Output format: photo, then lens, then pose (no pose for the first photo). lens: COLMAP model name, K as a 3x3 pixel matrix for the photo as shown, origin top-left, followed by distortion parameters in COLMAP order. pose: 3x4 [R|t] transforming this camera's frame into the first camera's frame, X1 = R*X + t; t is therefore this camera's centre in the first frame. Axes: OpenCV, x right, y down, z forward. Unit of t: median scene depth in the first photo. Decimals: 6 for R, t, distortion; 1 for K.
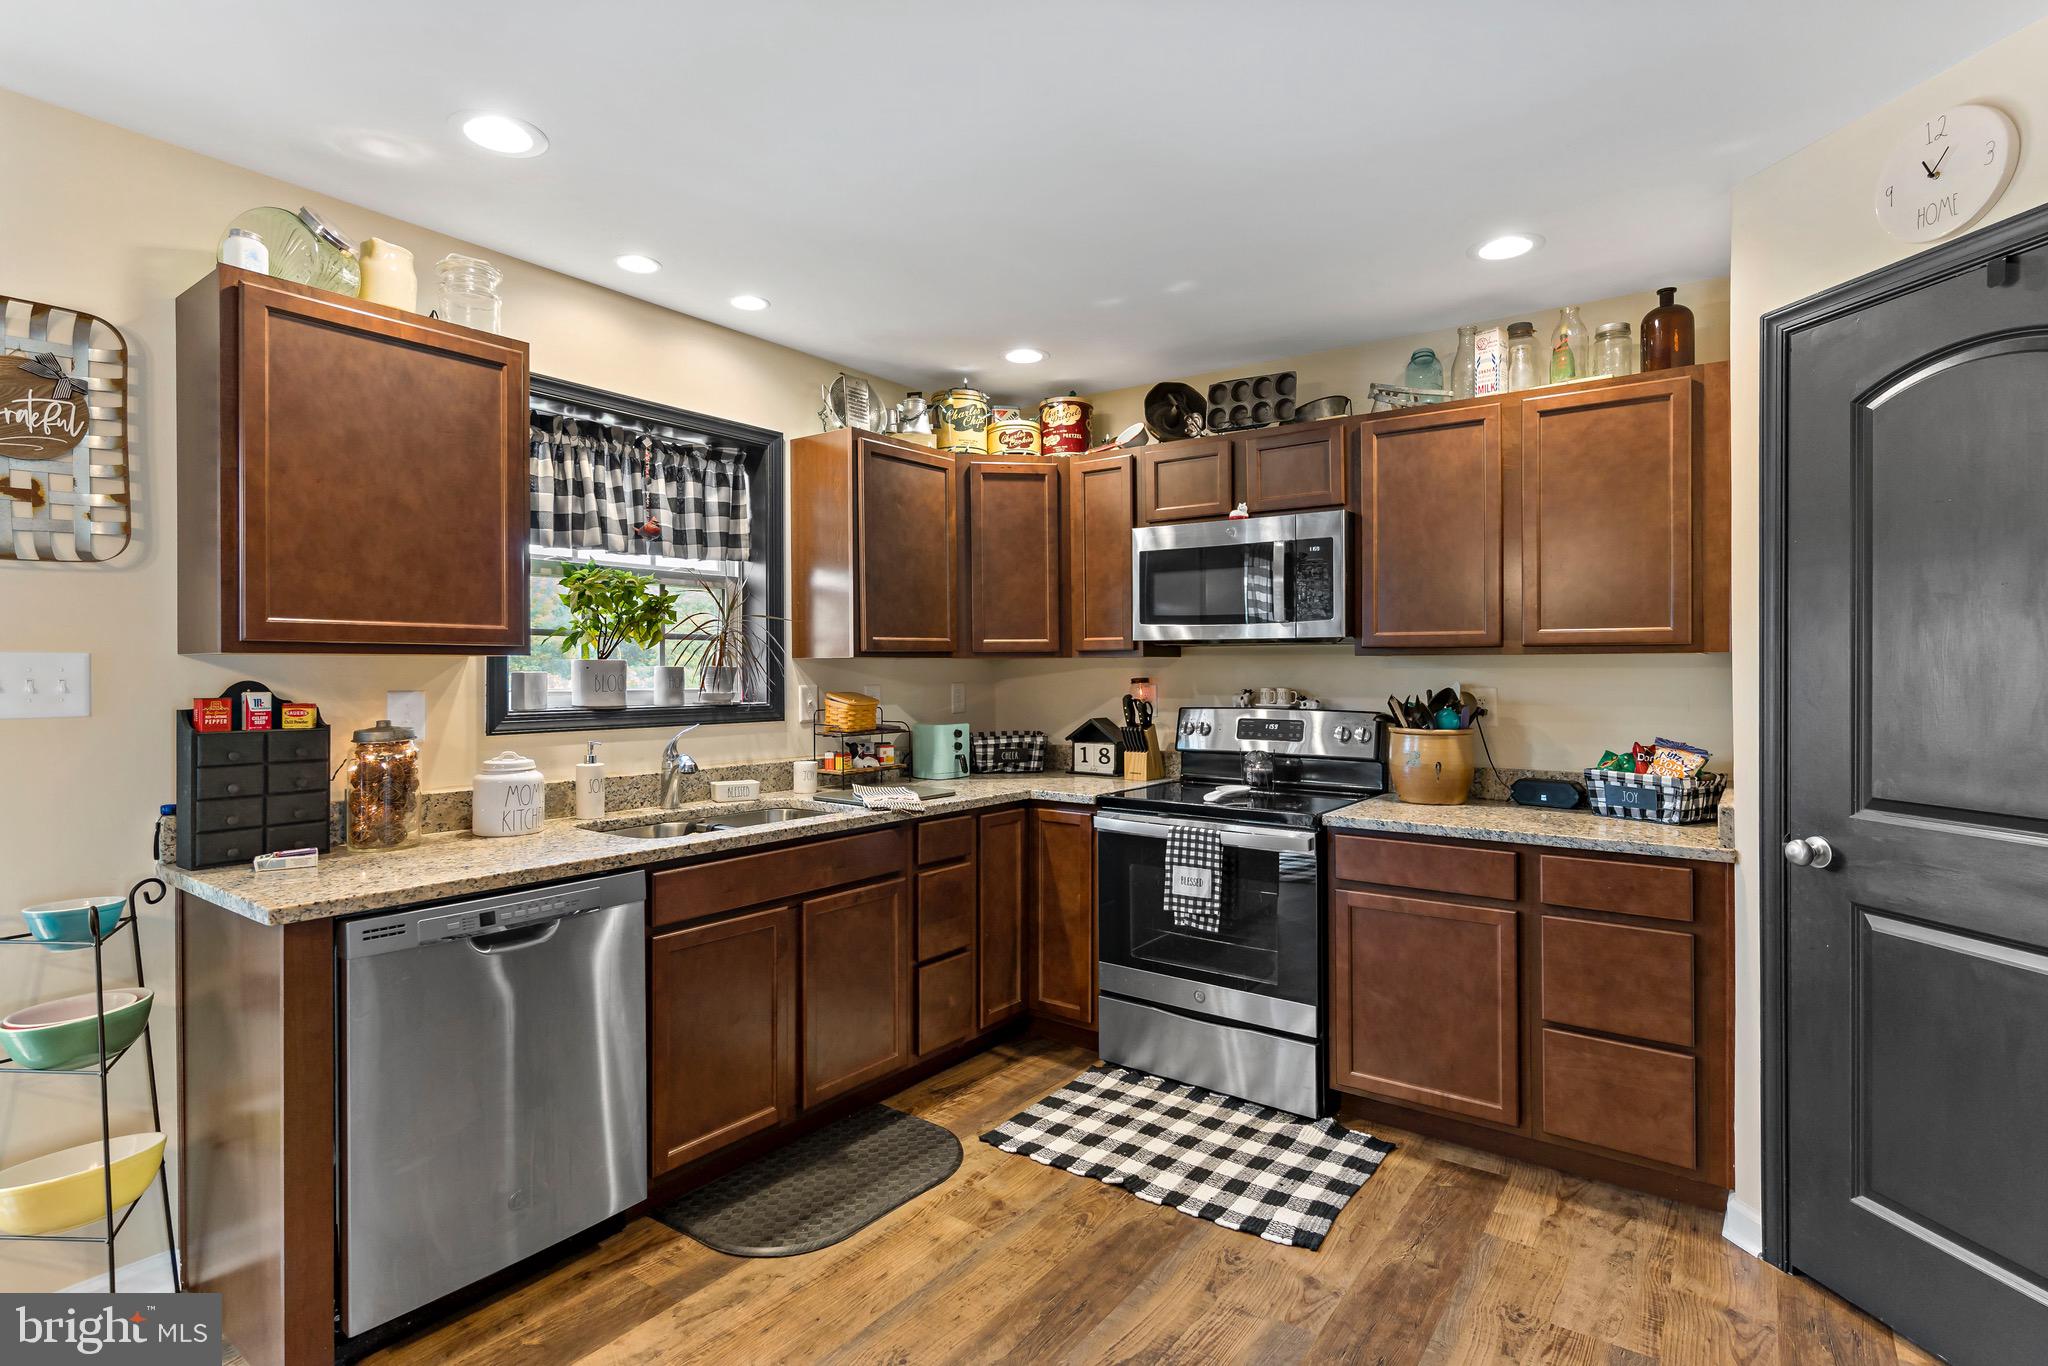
lens RADIAL K [[1022.8, 0, 1035.1], [0, 1022.8, 667.6], [0, 0, 1]] dist [-0.006507, 0.004161]
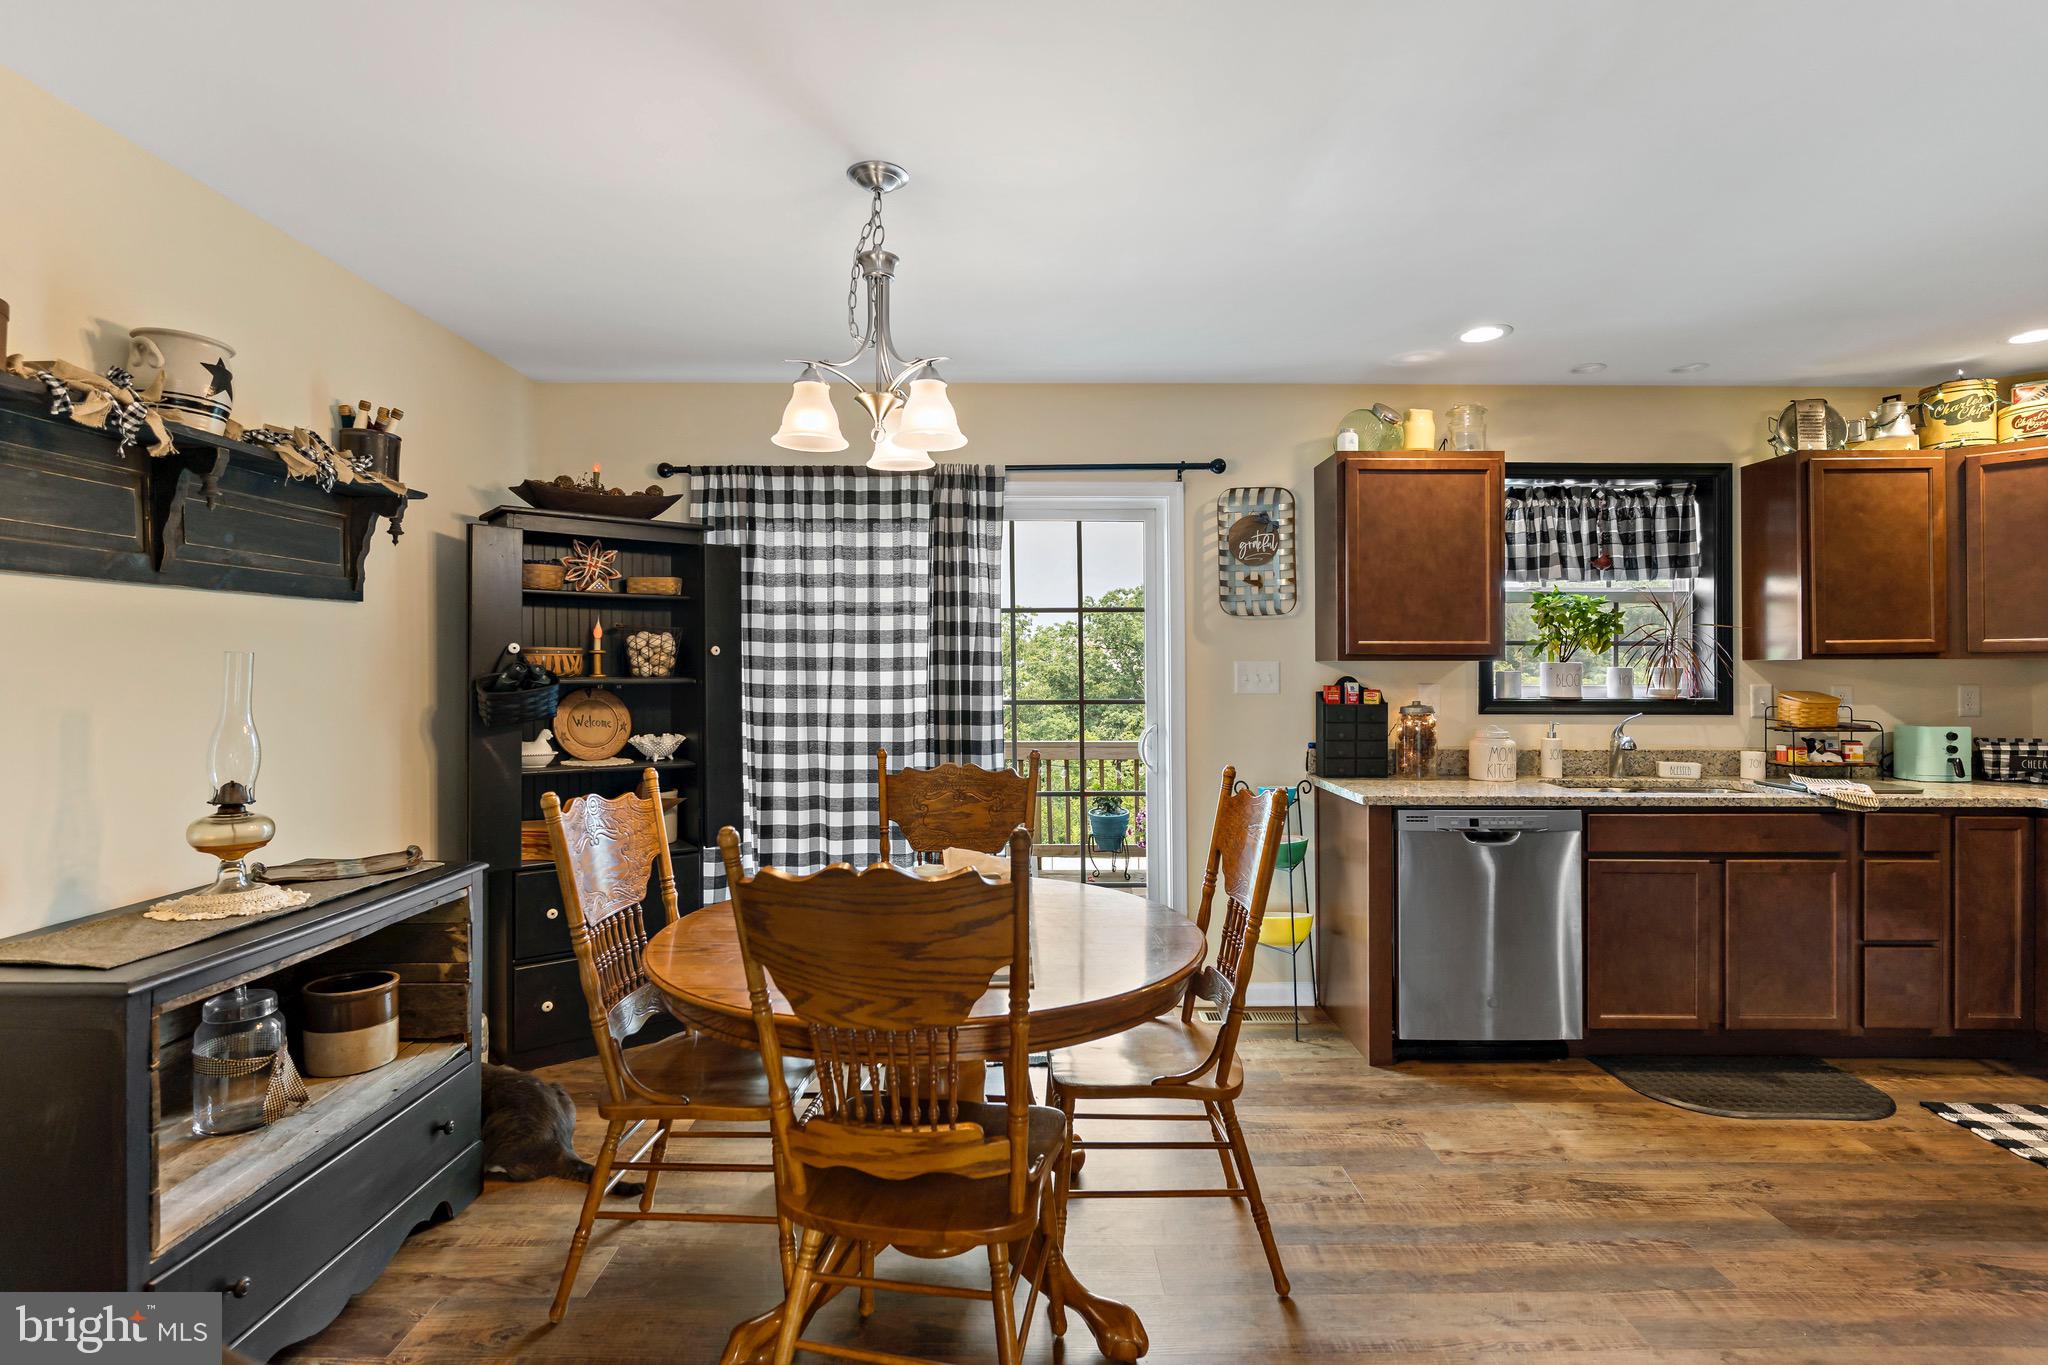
lens RADIAL K [[1022.8, 0, 1022.8], [0, 1022.8, 657.6], [0, 0, 1]] dist [-0.006507, 0.004161]
pose [[0.592487, -0.007202, -0.805548, 0.244891], [0.000374, 0.999962, -0.008664, -0.002853], [0.805580, 0.004832, 0.592468, -0.382057]]
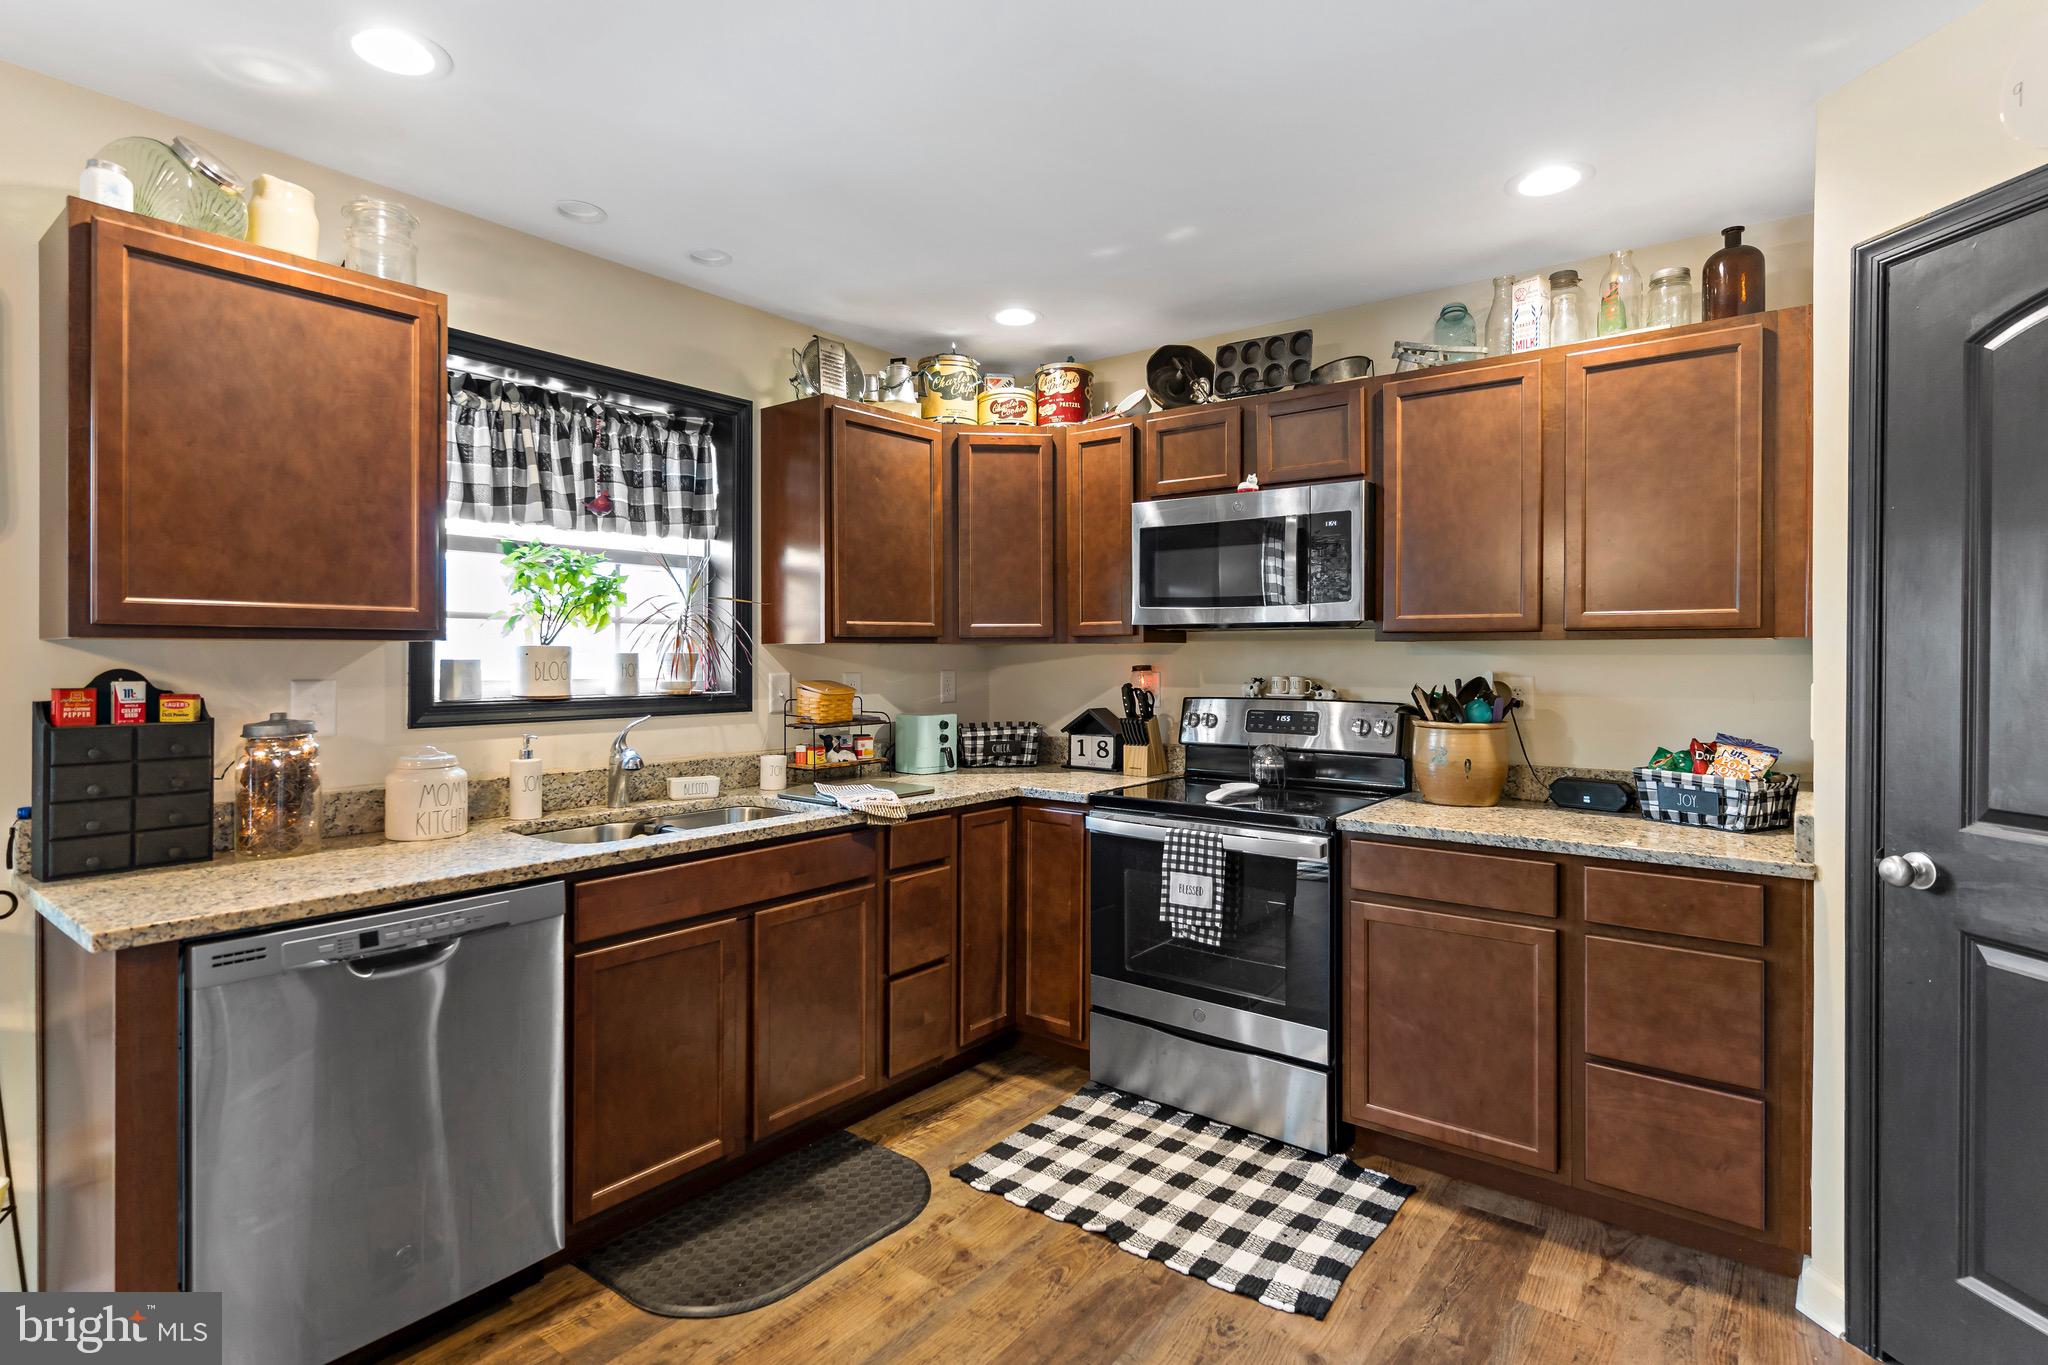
lens RADIAL K [[1022.8, 0, 1026.8], [0, 1022.8, 661.3], [0, 0, 1]] dist [-0.006507, 0.004161]
pose [[0.999452, 0.000060, -0.033096, 0.040880], [0.000149, 0.999980, 0.006326, 0.000839], [0.033095, -0.006327, 0.999432, 0.096667]]
